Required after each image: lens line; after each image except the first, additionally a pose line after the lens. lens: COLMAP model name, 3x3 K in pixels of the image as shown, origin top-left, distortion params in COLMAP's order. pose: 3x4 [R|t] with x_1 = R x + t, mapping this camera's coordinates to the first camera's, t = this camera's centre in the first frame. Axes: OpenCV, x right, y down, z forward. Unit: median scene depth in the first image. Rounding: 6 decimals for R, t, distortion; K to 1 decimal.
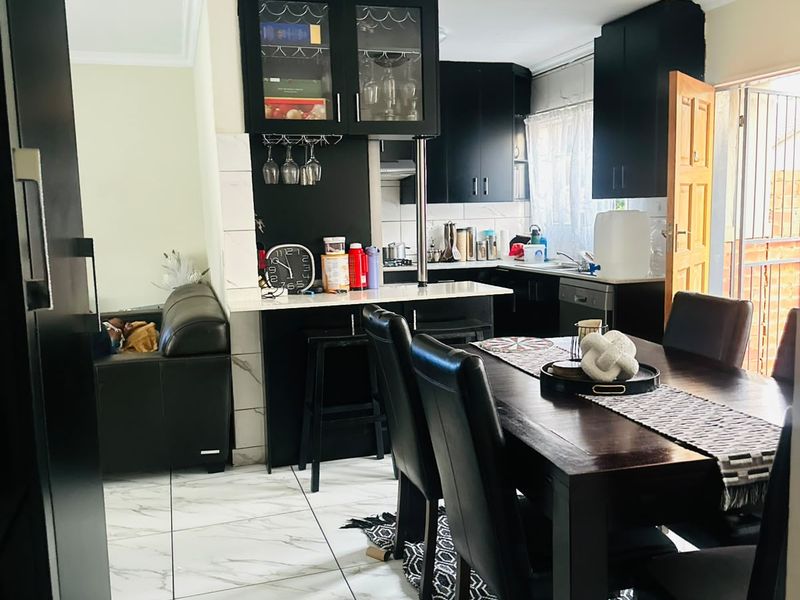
lens RADIAL K [[716.5, 0, 399.5], [0, 716.5, 299.4], [0, 0, 1]] dist [0.126971, 0.004278]
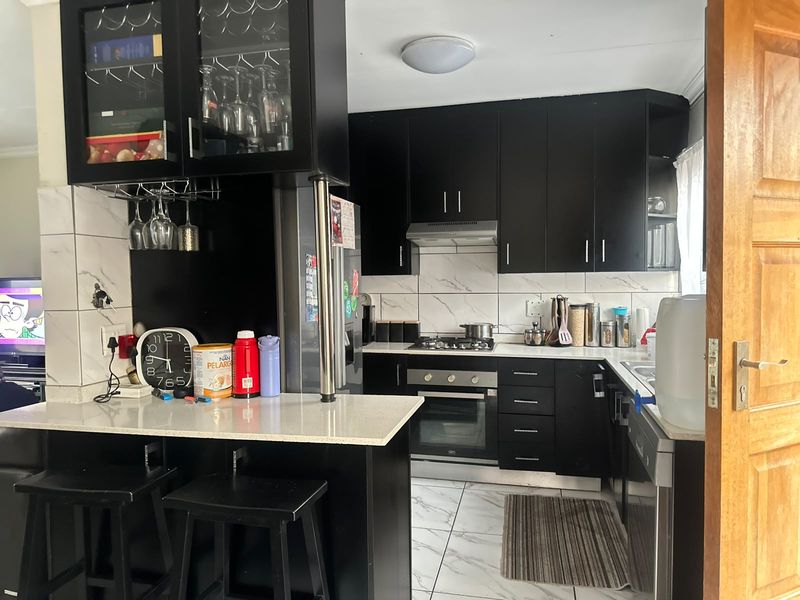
lens RADIAL K [[548.1, 0, 399.3], [0, 548.1, 301.0], [0, 0, 1]] dist [0.030271, -0.002251]
pose [[0.864664, 0.035289, -0.501109, 0.344358], [-0.071086, 0.996087, -0.052513, -0.089875], [0.497295, 0.081028, 0.863789, 0.603039]]
